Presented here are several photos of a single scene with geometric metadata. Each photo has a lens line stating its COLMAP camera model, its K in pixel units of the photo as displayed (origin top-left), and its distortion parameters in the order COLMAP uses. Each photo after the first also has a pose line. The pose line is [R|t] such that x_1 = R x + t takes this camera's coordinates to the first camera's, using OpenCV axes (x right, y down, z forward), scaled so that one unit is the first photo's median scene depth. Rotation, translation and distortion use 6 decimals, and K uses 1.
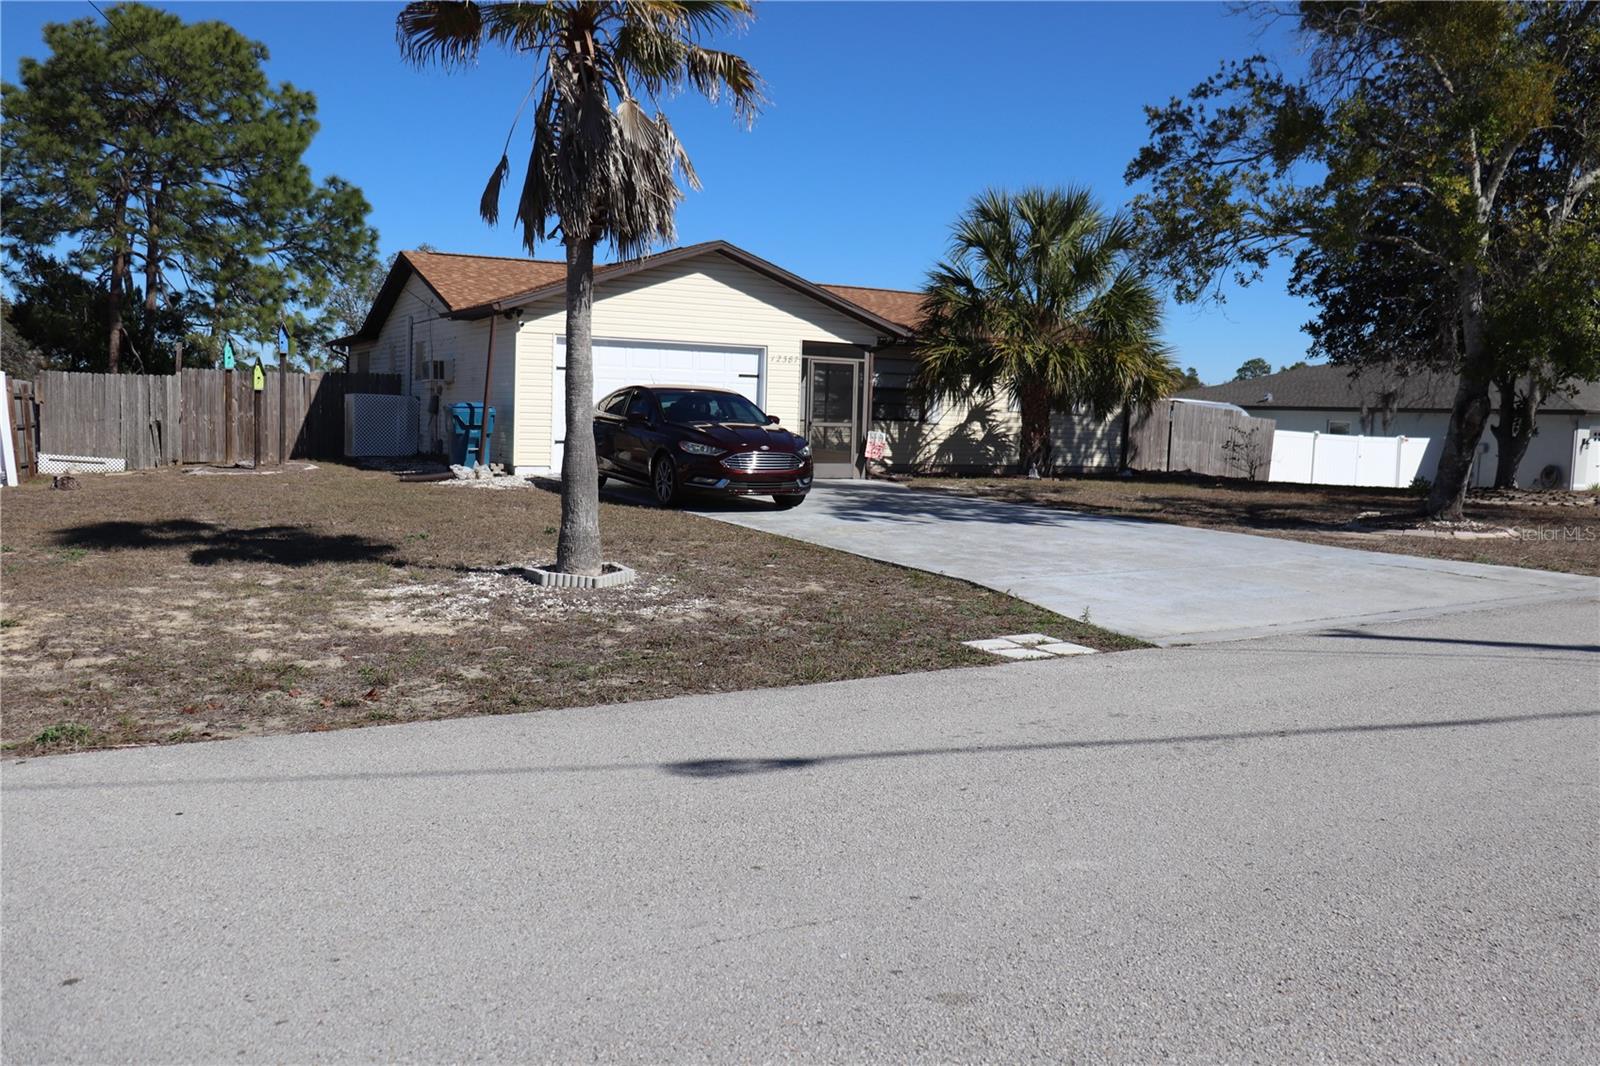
lens RADIAL K [[1320.9, 0, 800.0], [0, 1320.9, 533.0], [0, 0, 1]] dist [-0.165188, 0.147766]
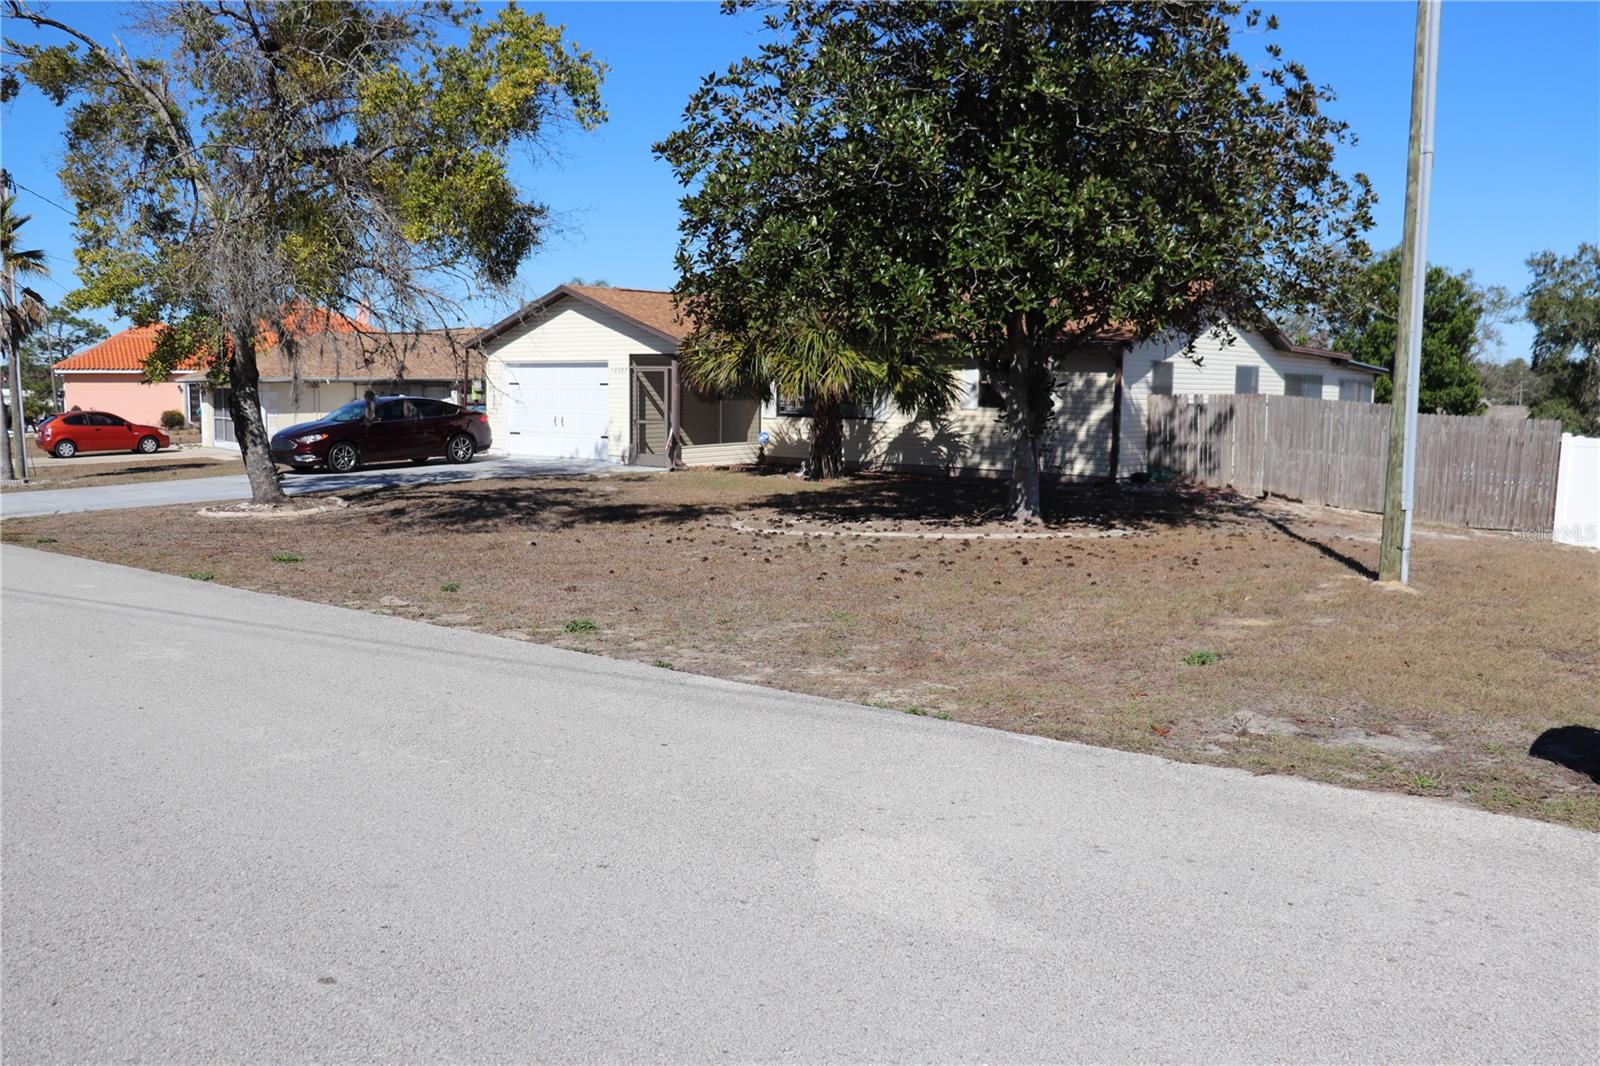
lens RADIAL K [[1320.9, 0, 800.0], [0, 1320.9, 533.0], [0, 0, 1]] dist [-0.165188, 0.147766]
pose [[0.366375, 0.080685, -0.926962, 1.017286], [-0.083249, 0.995080, 0.053711, -0.047860], [0.926736, 0.057490, 0.371290, 0.576472]]
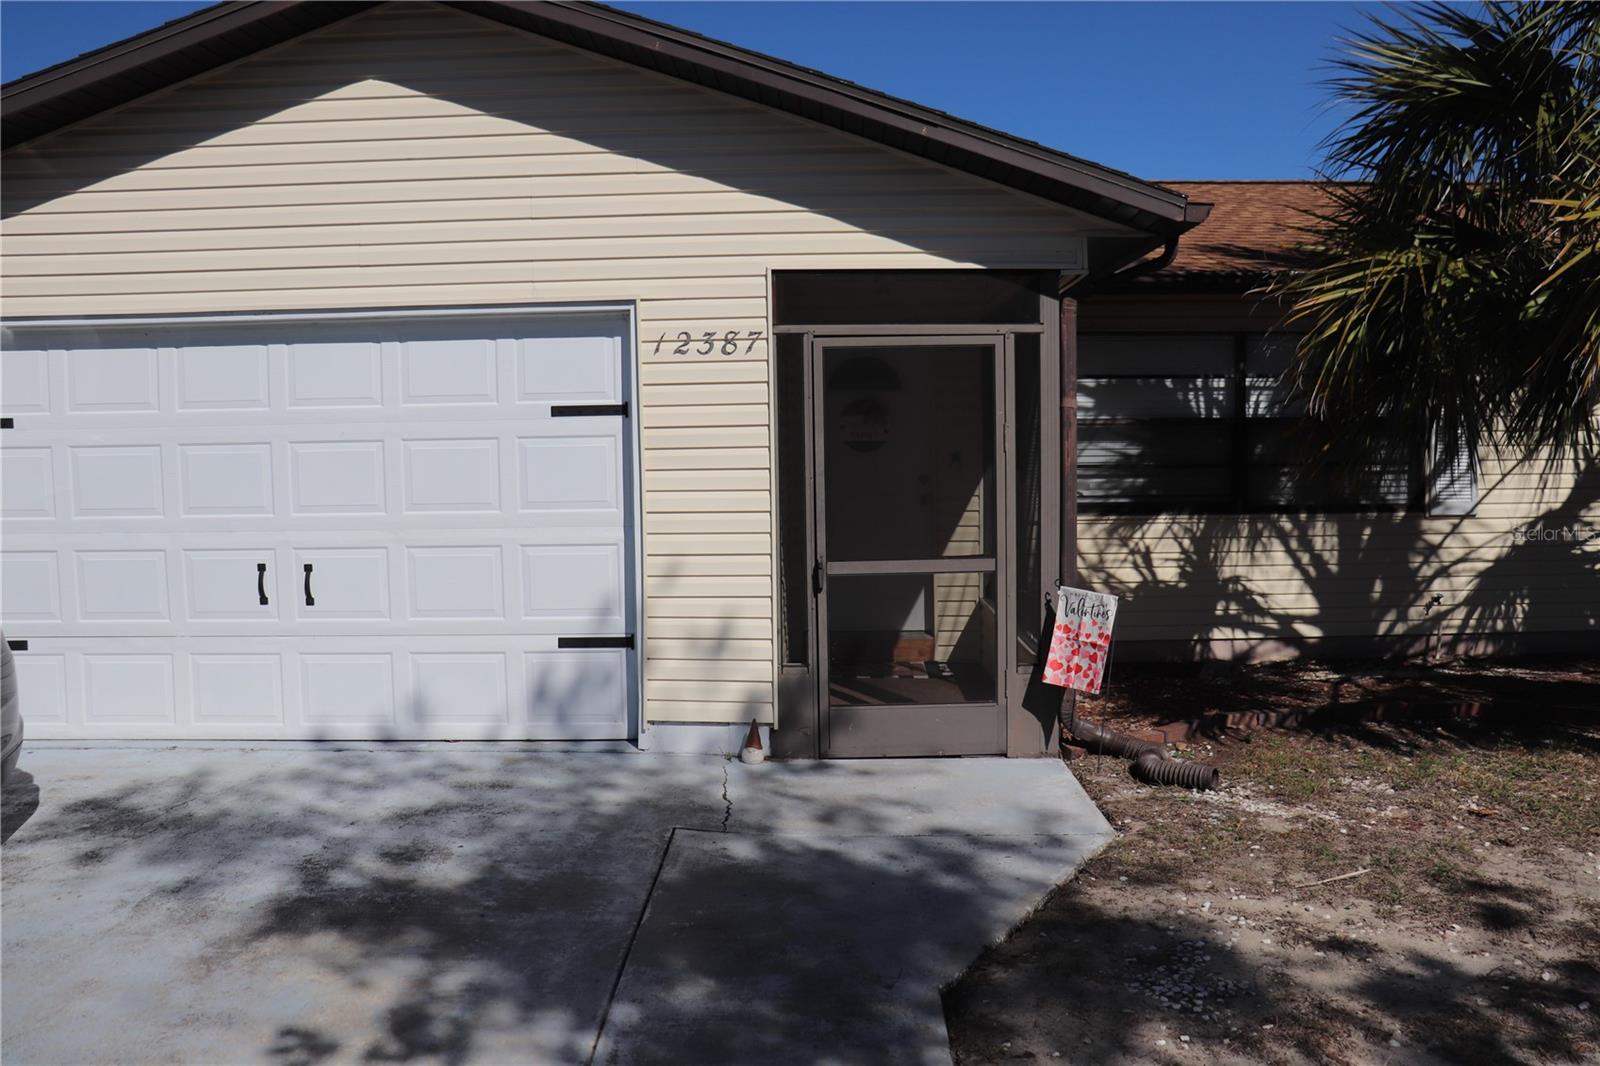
lens RADIAL K [[1320.9, 0, 800.0], [0, 1320.9, 533.0], [0, 0, 1]] dist [-0.165188, 0.147766]
pose [[0.865951, -0.010585, -0.500016, 0.119624], [-0.003682, 0.999614, -0.027538, -0.068484], [0.500115, 0.025688, 0.865578, 0.628037]]
